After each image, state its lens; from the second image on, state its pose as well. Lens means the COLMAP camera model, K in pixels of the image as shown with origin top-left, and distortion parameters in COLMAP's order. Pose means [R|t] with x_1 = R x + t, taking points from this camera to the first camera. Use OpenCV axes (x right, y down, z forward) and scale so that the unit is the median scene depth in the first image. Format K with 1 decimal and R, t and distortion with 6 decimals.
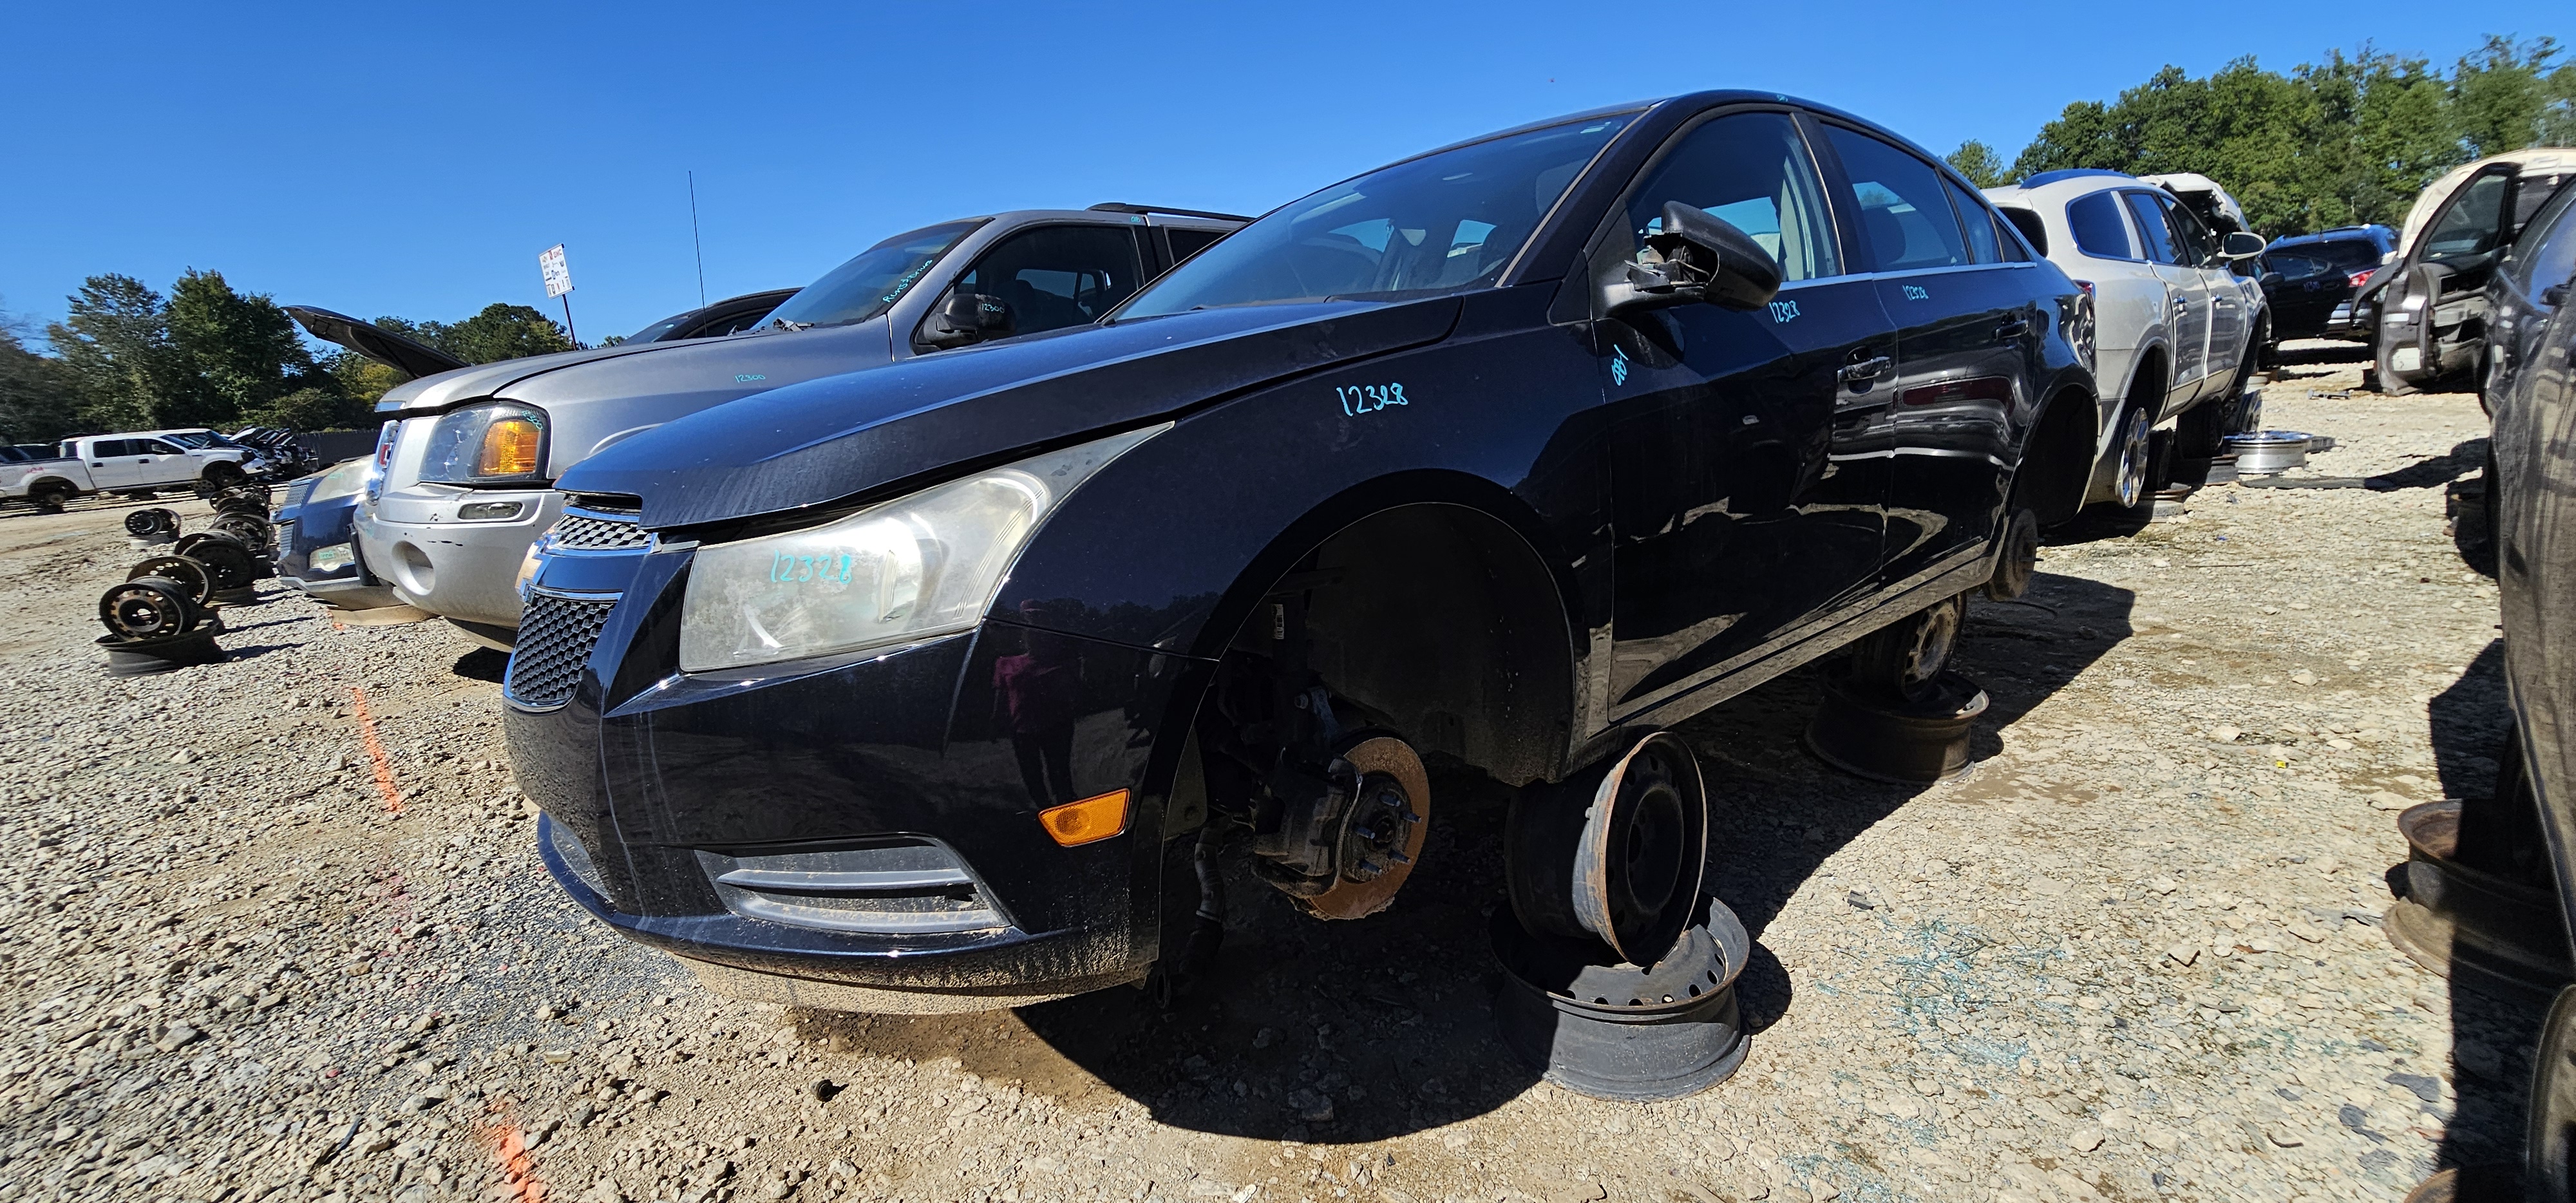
lens RADIAL K [[1036.7, 0, 1305.4], [0, 1036.7, 605.7], [0, 0, 1]] dist [-0.001616, -0.001200]
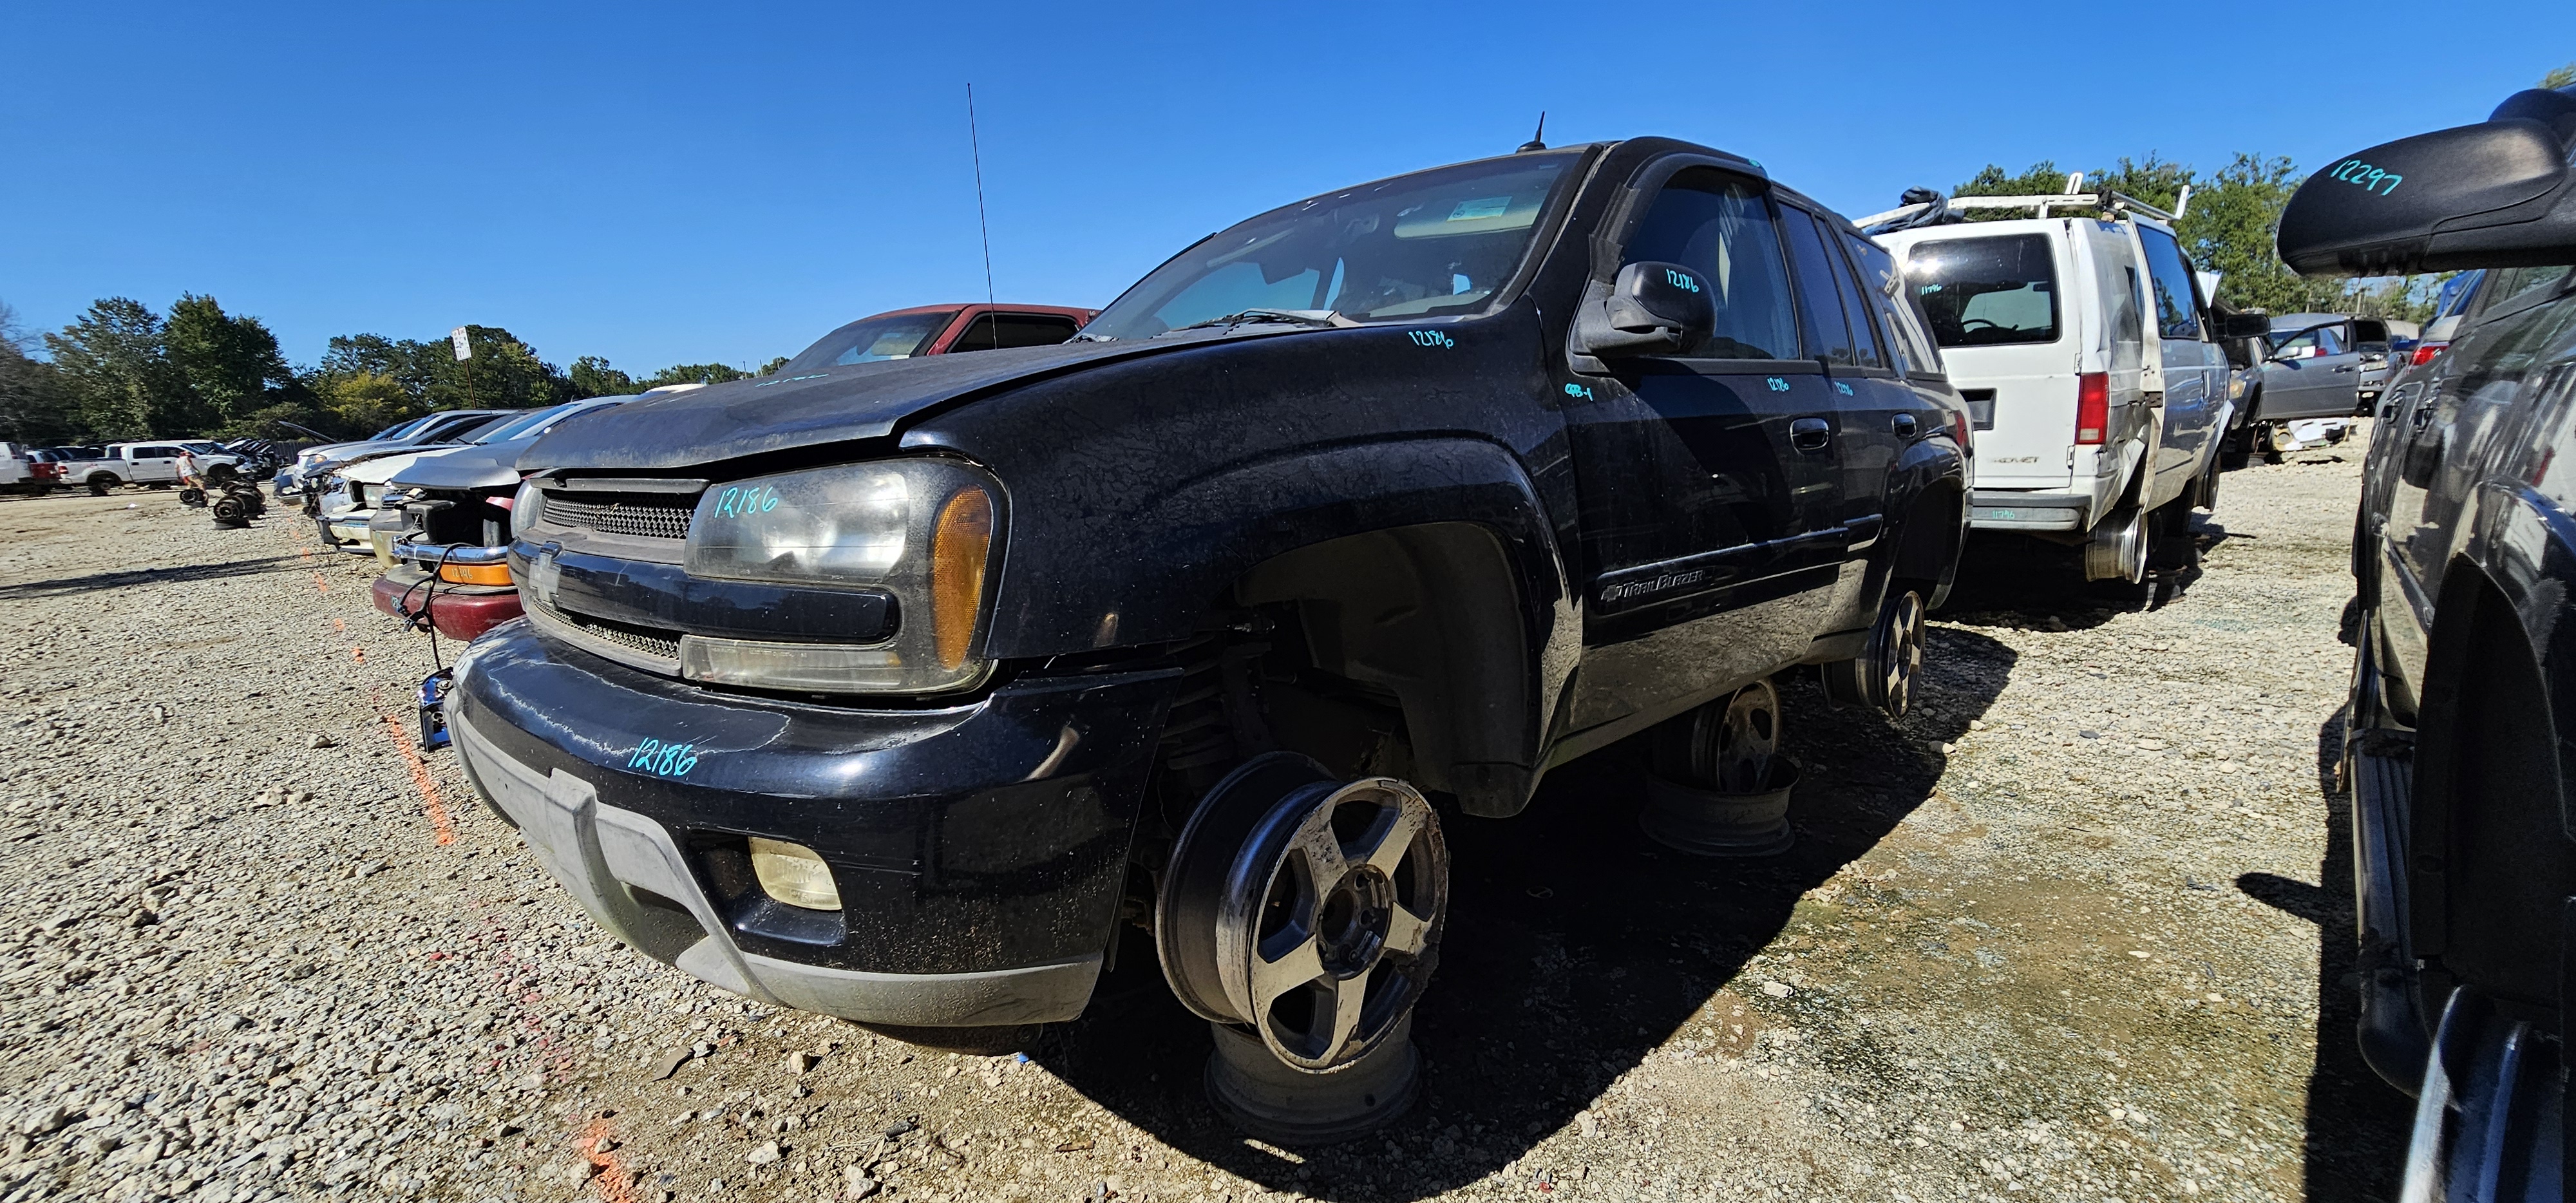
lens RADIAL K [[1043.8, 0, 1301.9], [0, 1043.8, 609.7], [0, 0, 1]] dist [-0.003806, 0.000301]
pose [[0.999493, 0.029626, 0.011627, 0.133860], [-0.029237, 0.999049, -0.032339, 0.019918], [-0.012574, 0.031983, 0.999409, -0.138844]]
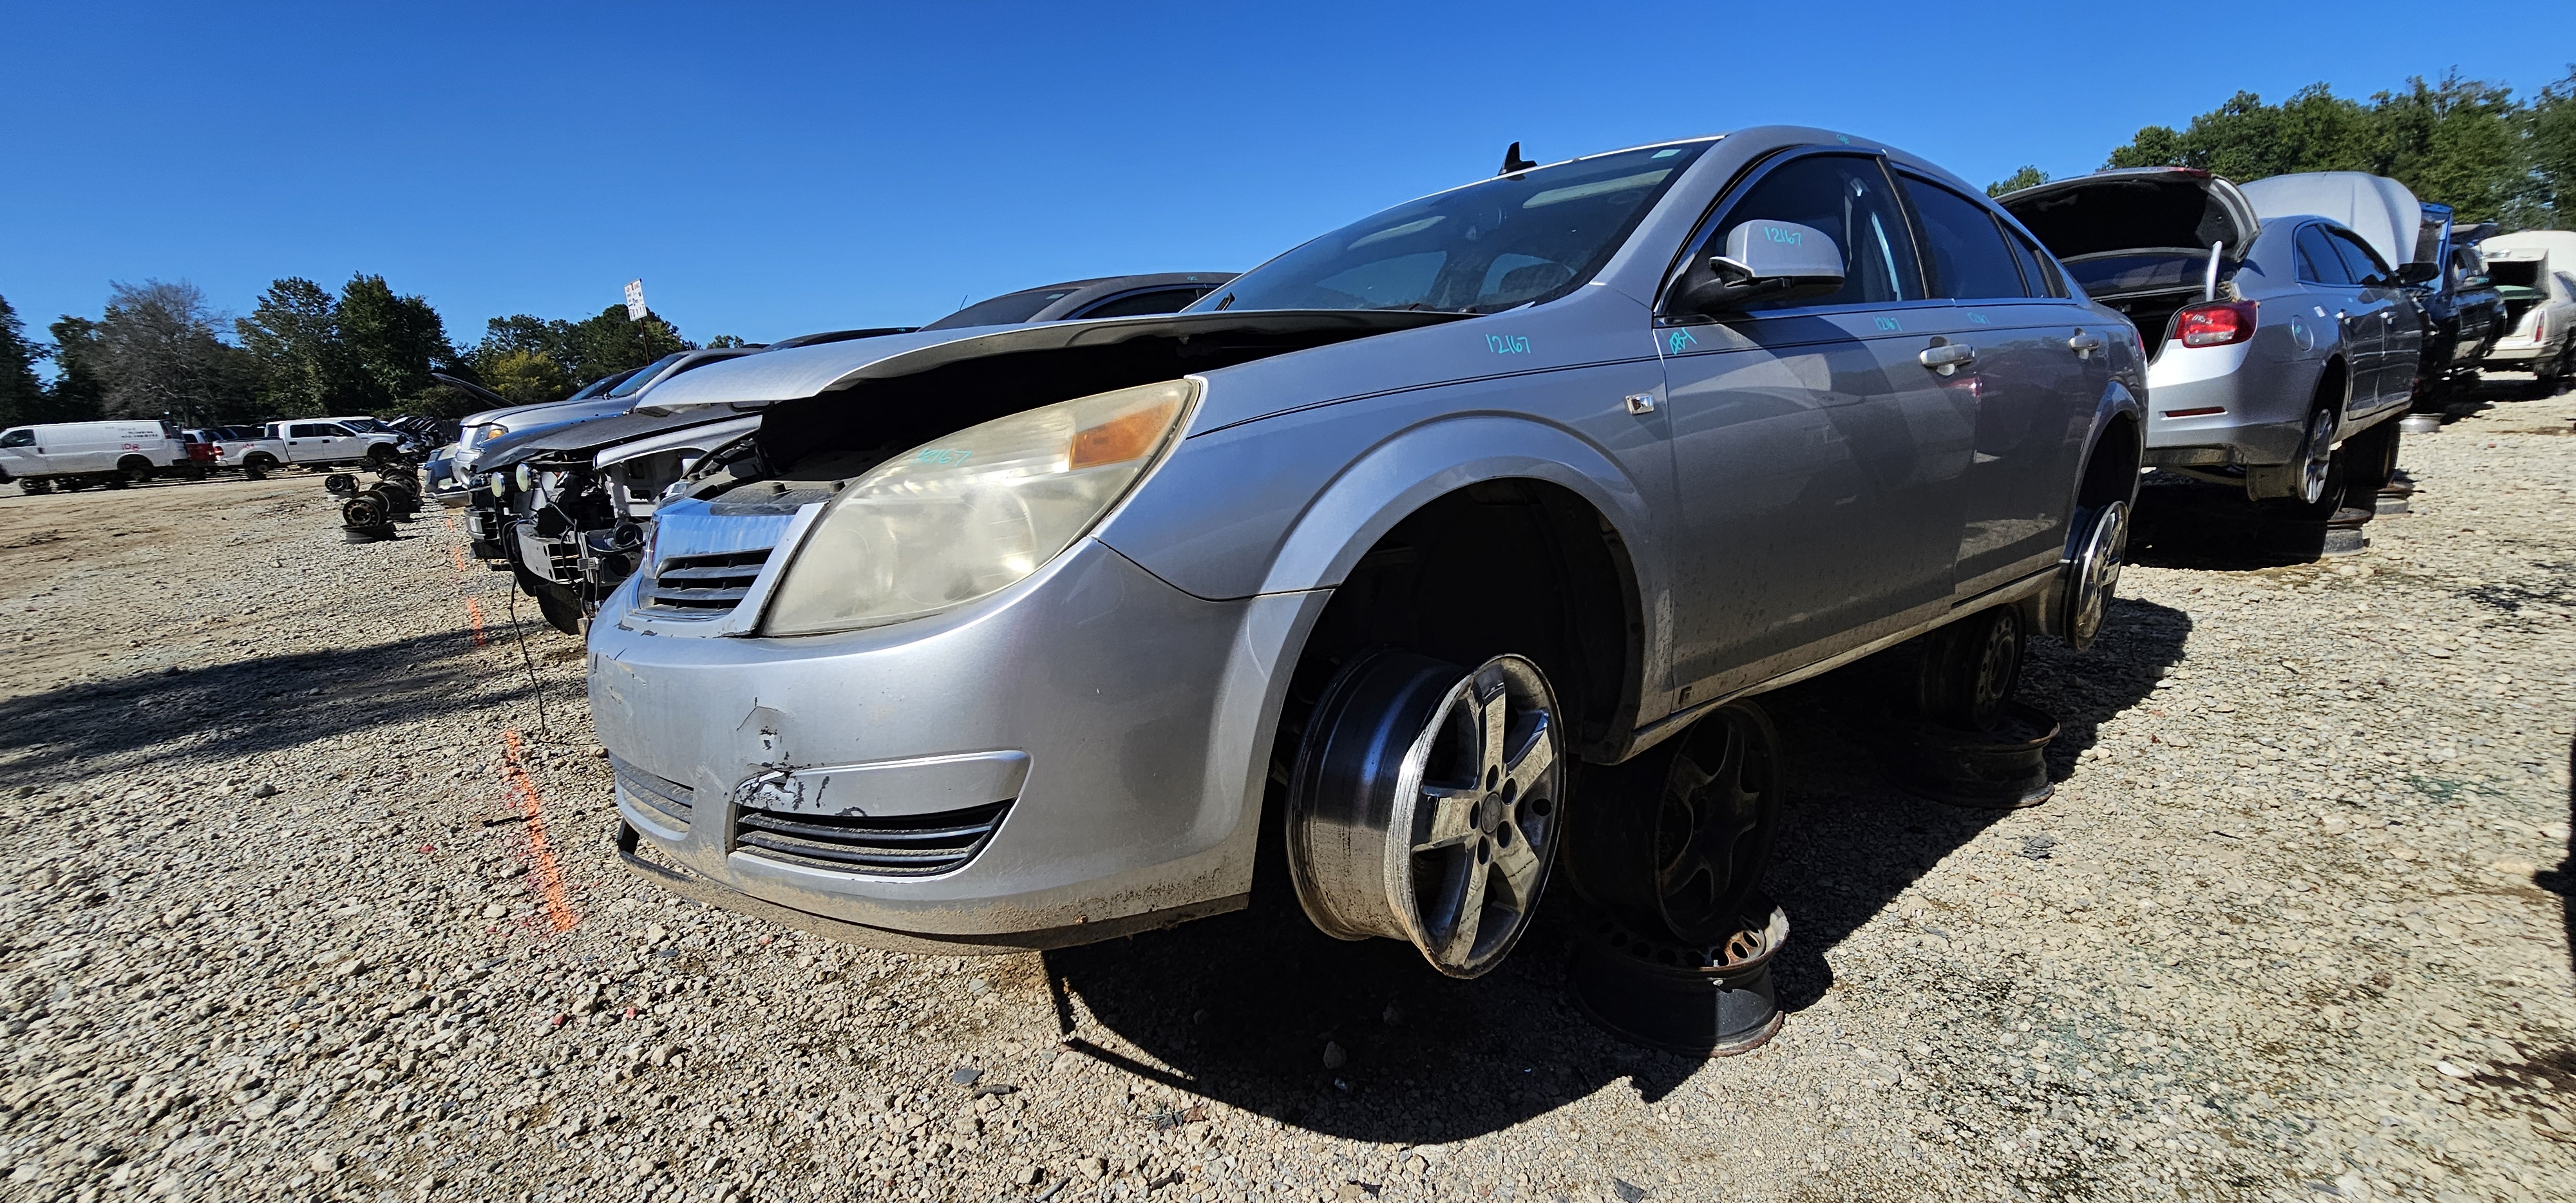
lens RADIAL K [[1042.5, 0, 1307.8], [0, 1042.5, 607.5], [0, 0, 1]] dist [-0.004305, -0.000727]
pose [[0.996657, 0.036935, -0.072874, 0.057992], [-0.037473, 0.999279, -0.006033, 0.008650], [0.072598, 0.008744, 0.997323, -0.058935]]
